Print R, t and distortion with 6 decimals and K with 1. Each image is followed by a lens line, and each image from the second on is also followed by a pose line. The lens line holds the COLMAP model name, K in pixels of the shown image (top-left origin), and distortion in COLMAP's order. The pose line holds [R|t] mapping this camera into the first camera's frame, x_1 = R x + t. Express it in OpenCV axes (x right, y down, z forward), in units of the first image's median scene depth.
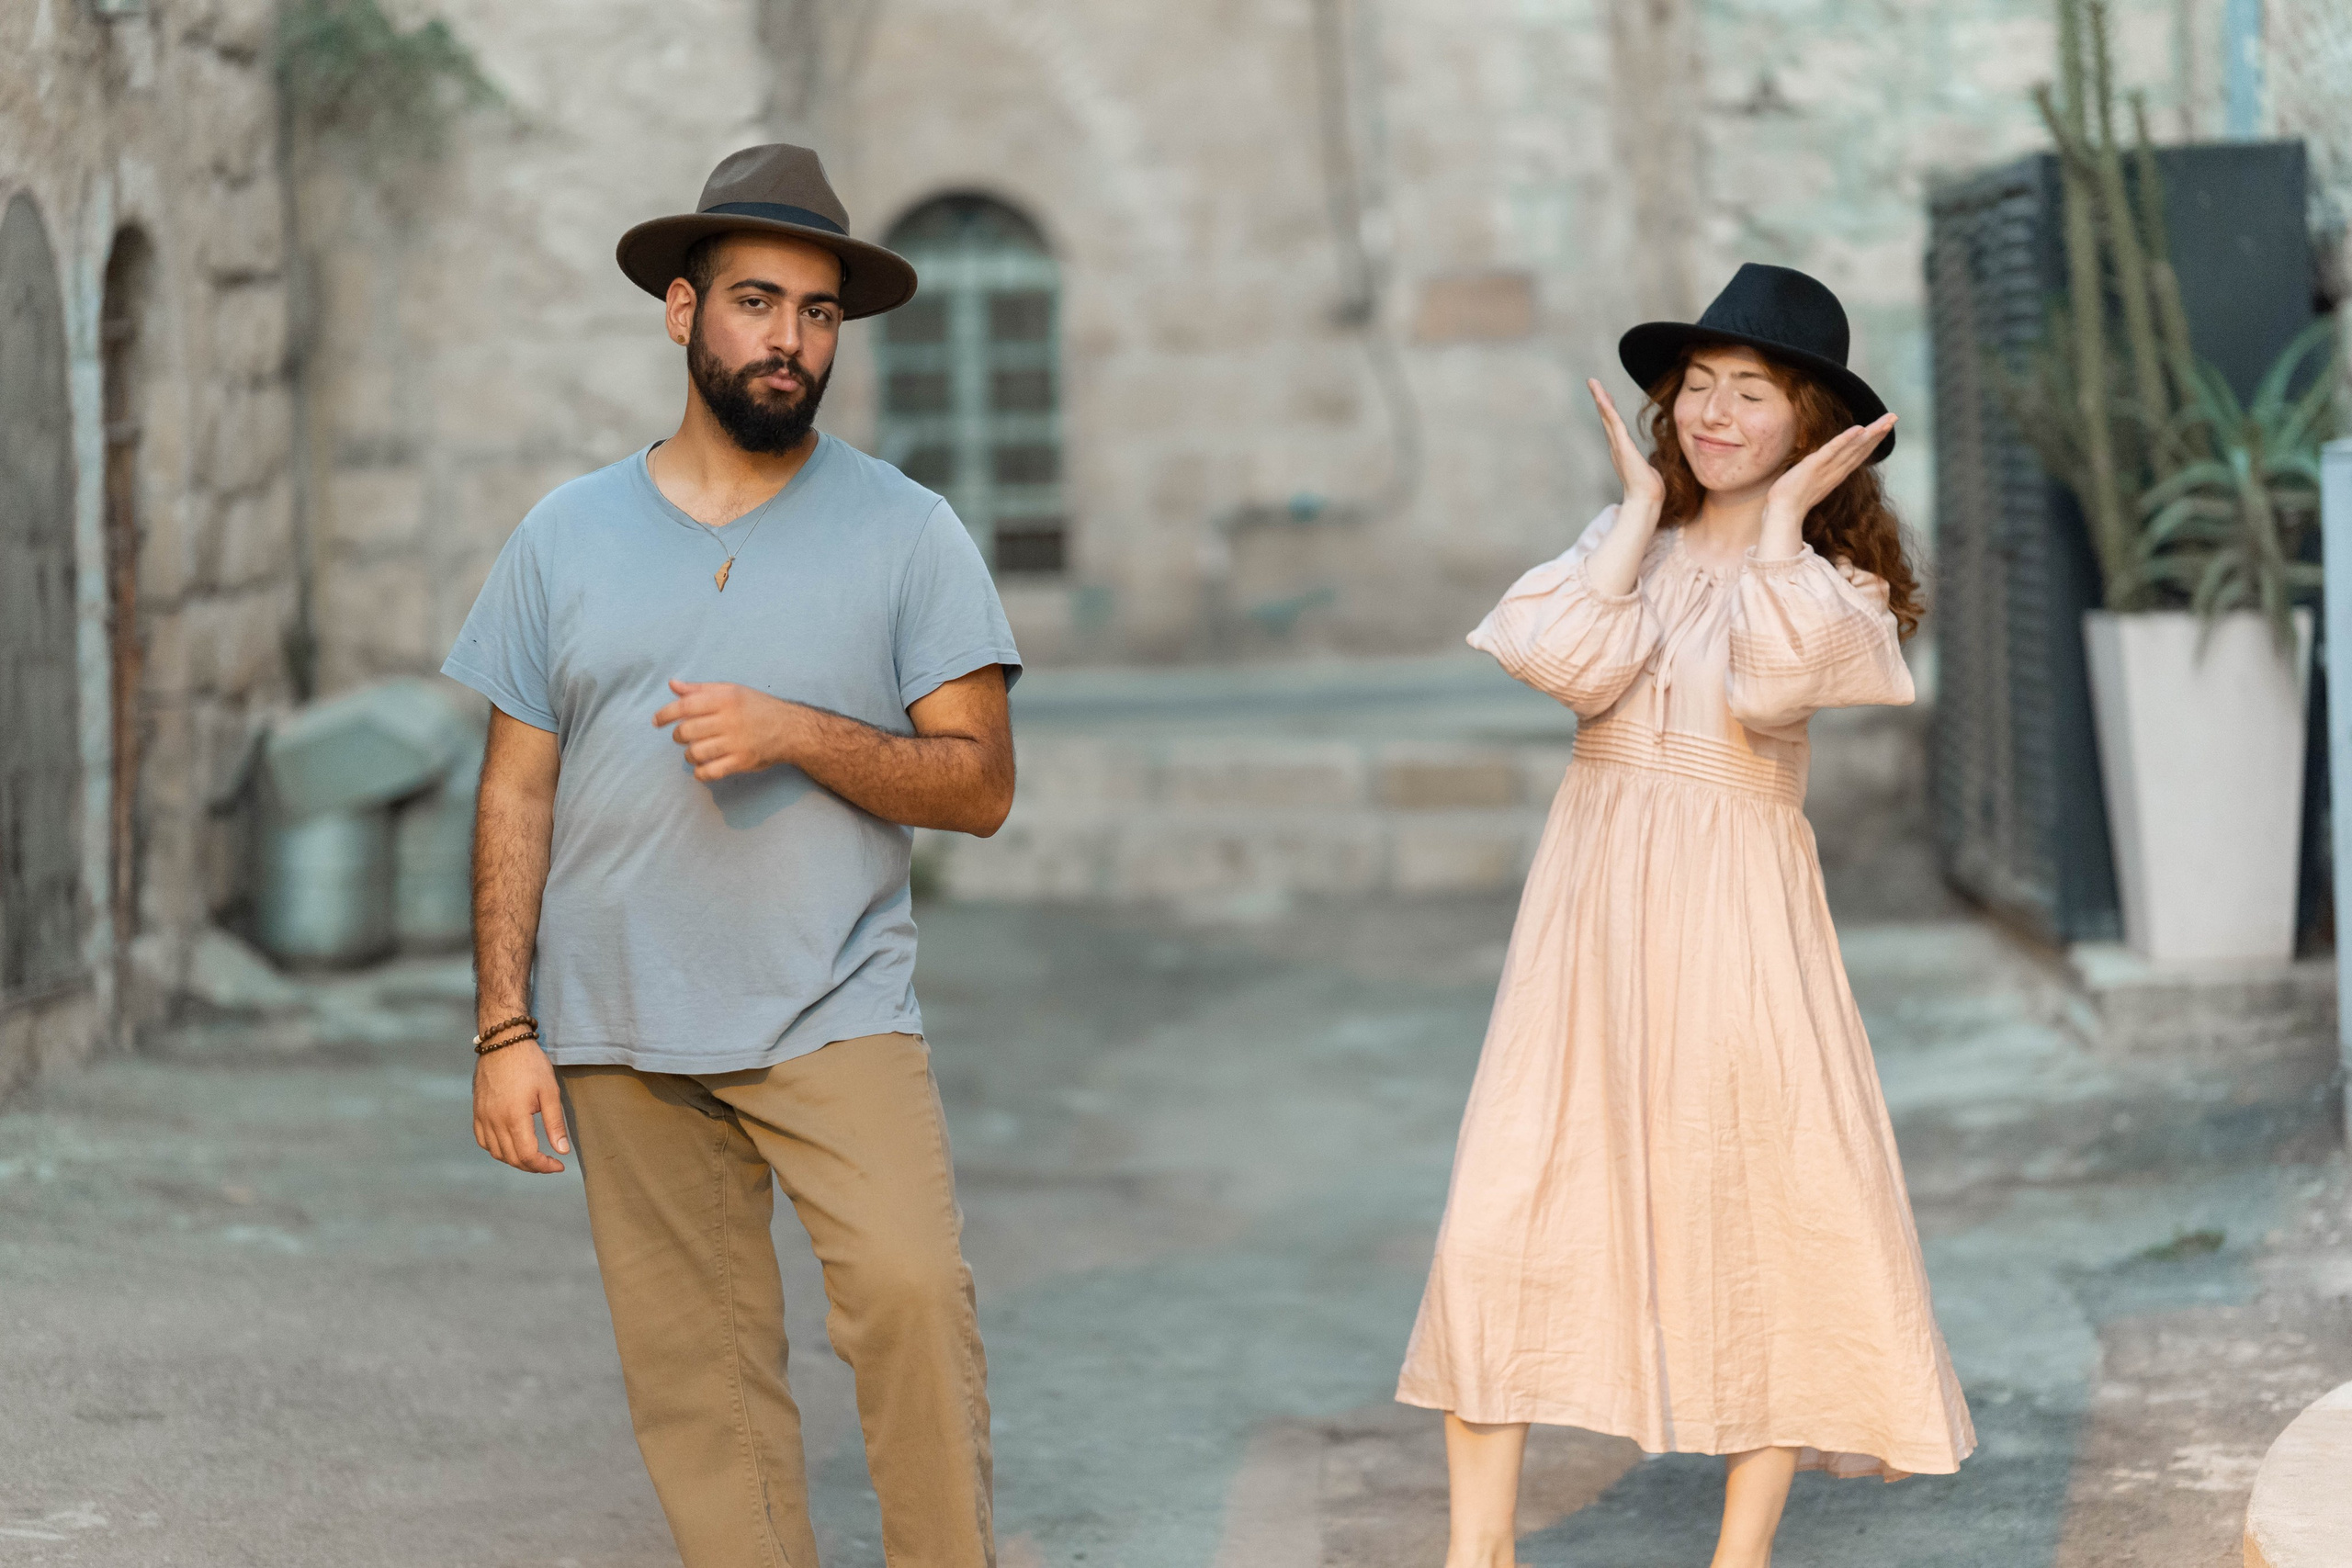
lens RADIAL K [[5609.0, 0, 1179.4], [0, 5609.0, 820.9], [0, 0, 1]] dist [0.030172, 0.180874]
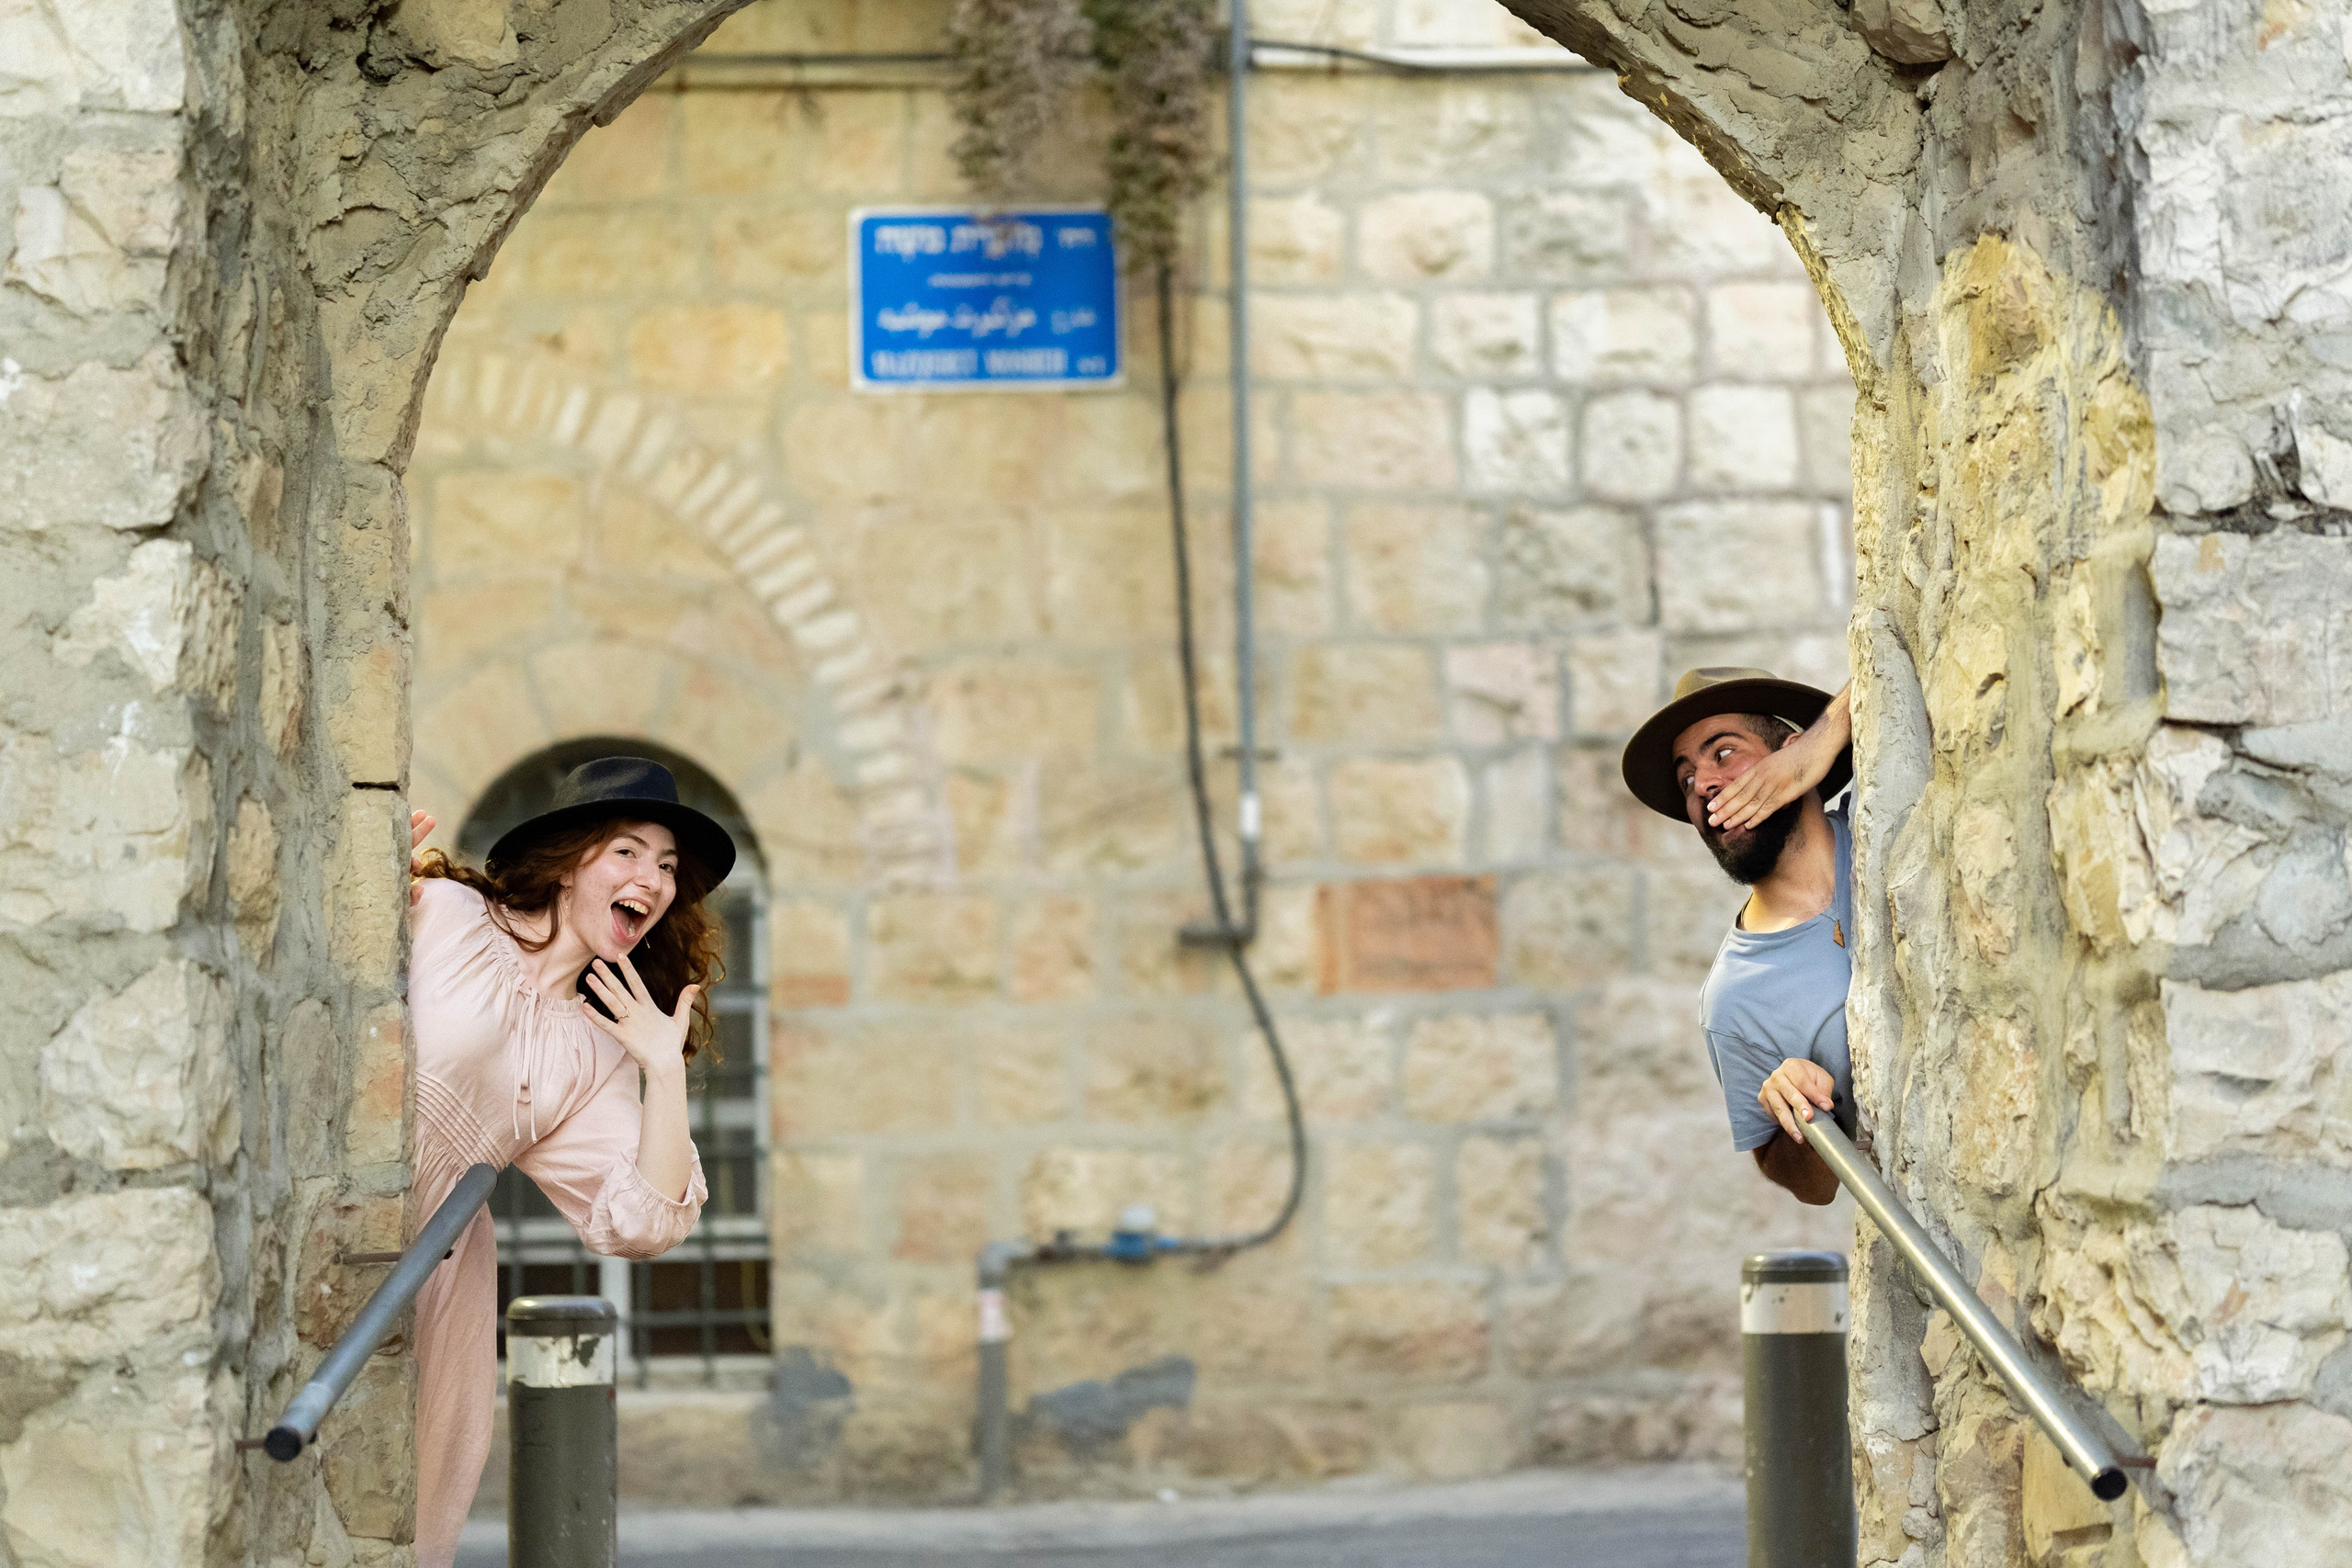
lens RADIAL K [[5609.0, 0, 1179.4], [0, 5609.0, 820.9], [0, 0, 1]] dist [0.030172, 0.180874]
pose [[0.998041, 0.004930, 0.062370, -0.018860], [0.002113, 0.993666, -0.112357, -0.046039], [-0.062529, 0.112269, 0.991709, 0.523475]]
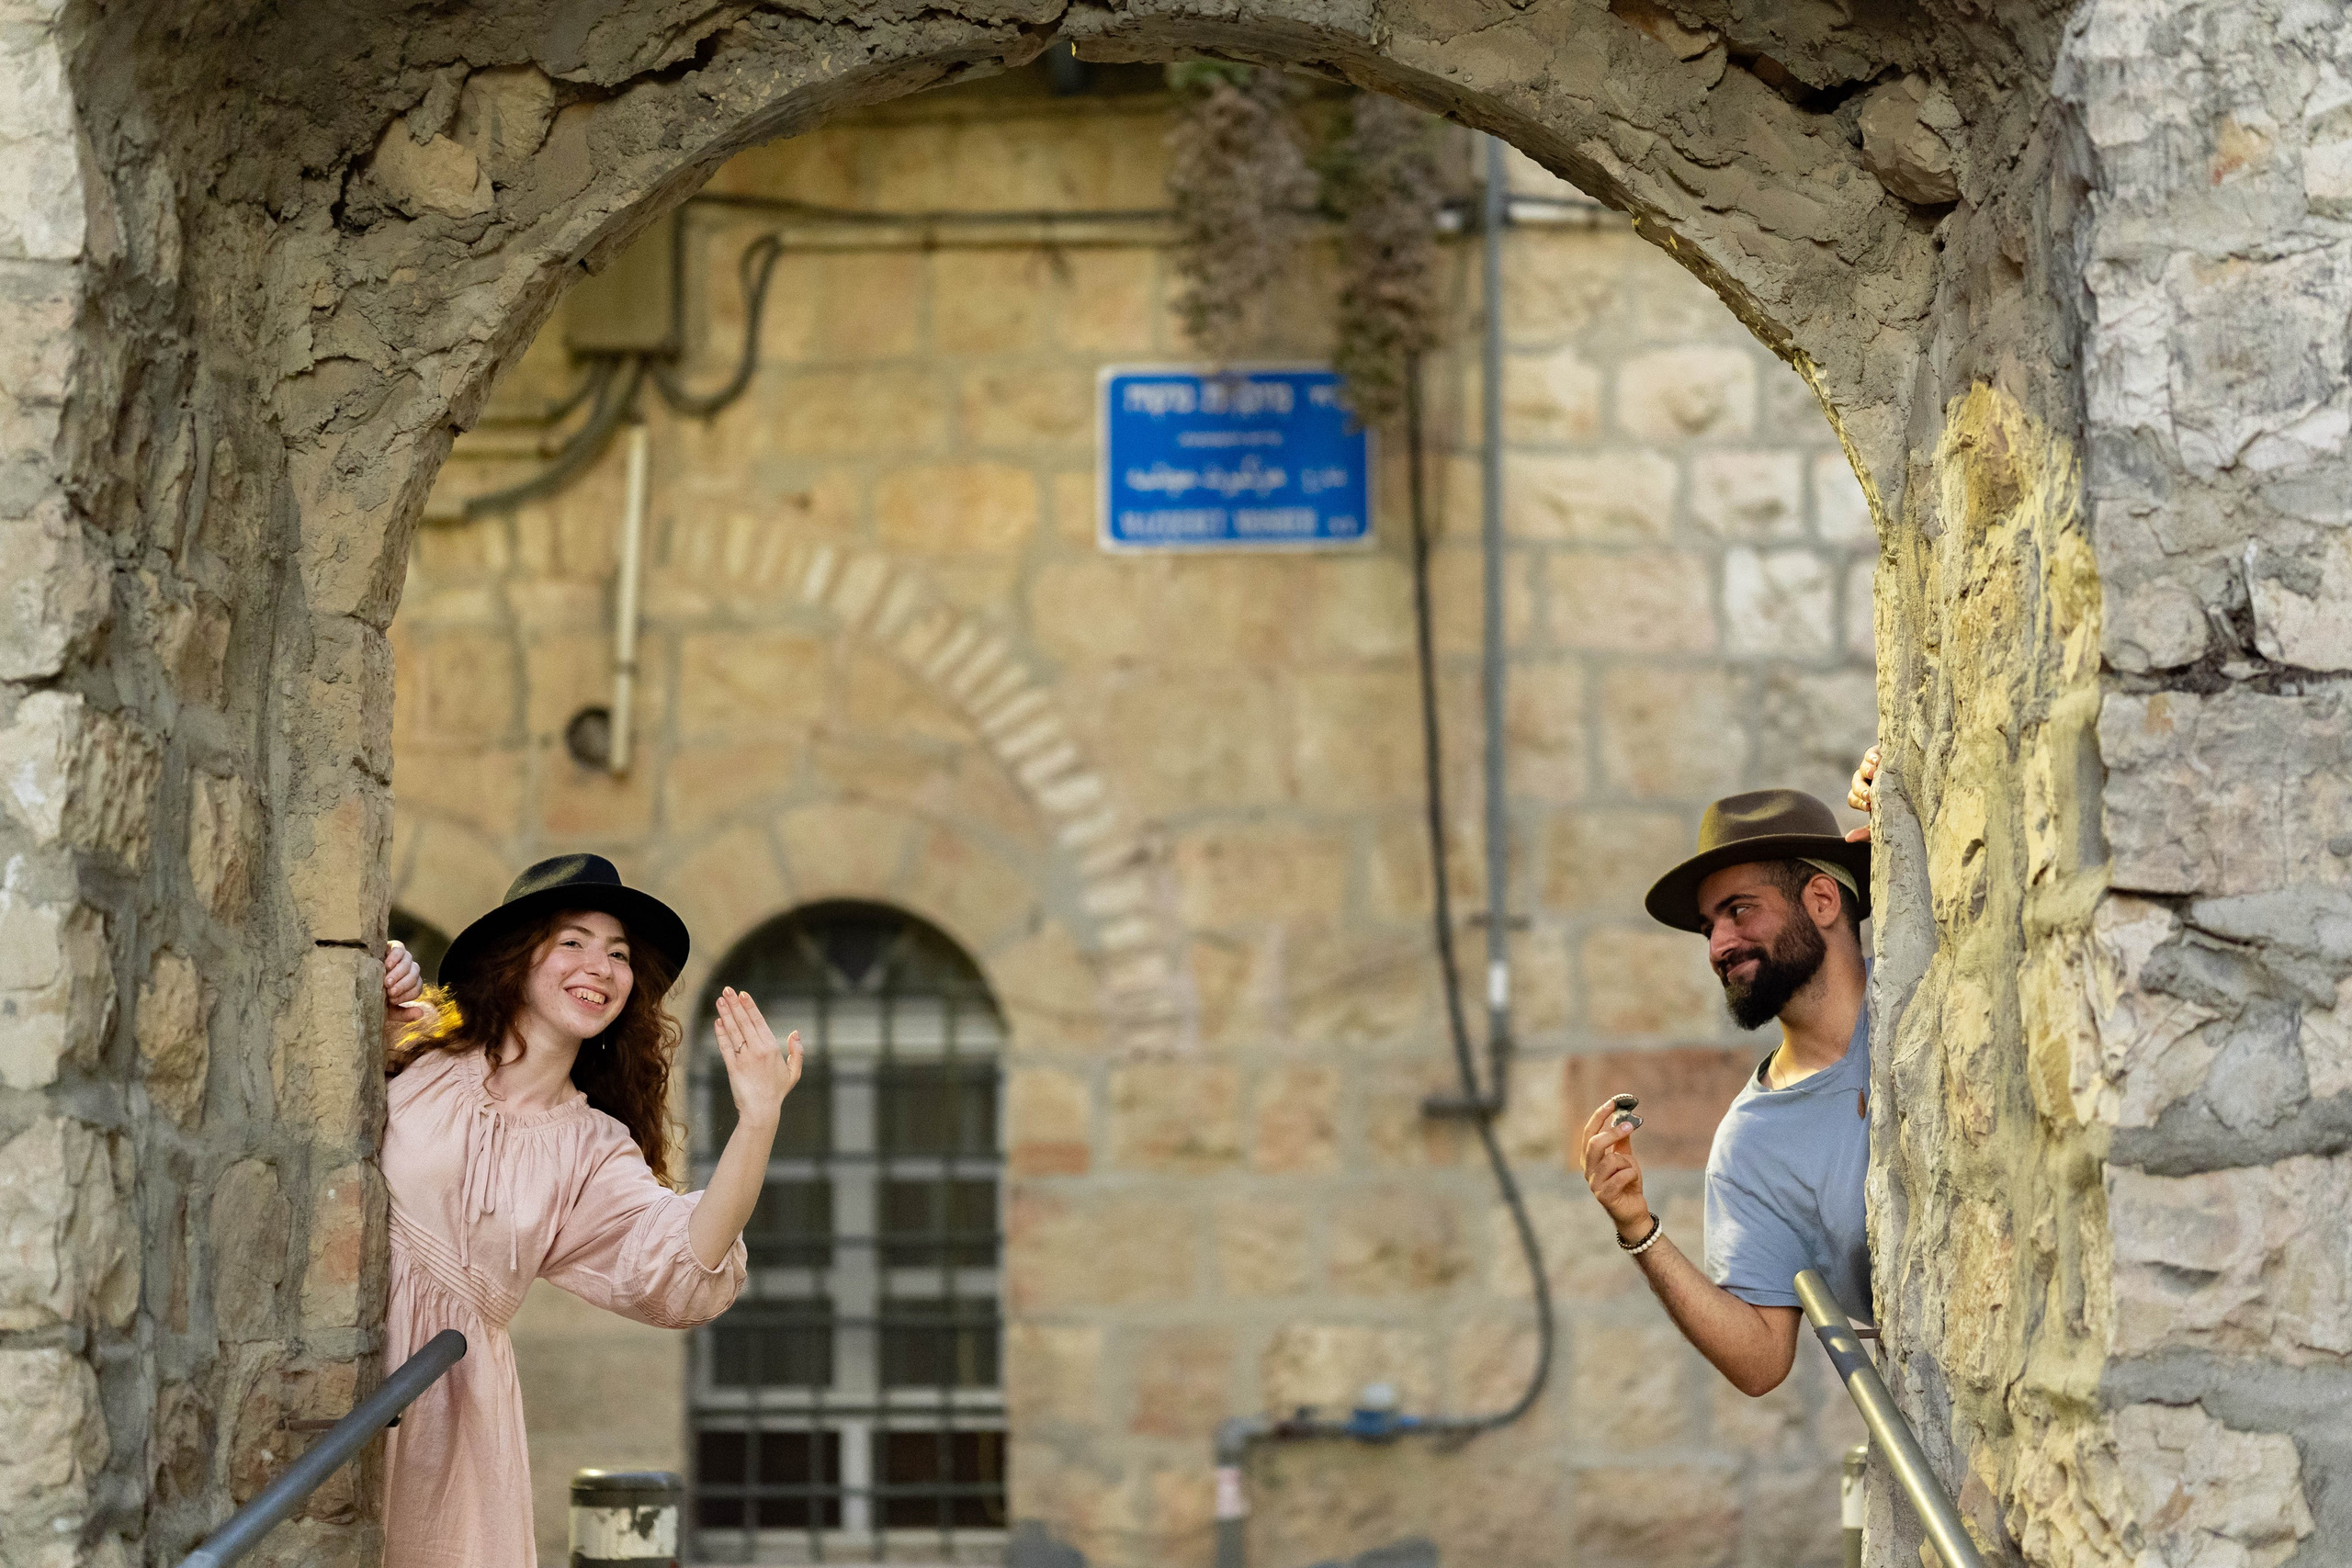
lens RADIAL K [[5609.0, 0, 1179.4], [0, 5609.0, 820.9], [0, 0, 1]] dist [0.030172, 0.180874]
pose [[0.998762, 0.012887, -0.048044, 0.040115], [-0.019574, 0.989756, -0.141423, -0.048001], [0.045729, 0.142188, 0.988783, 0.539064]]
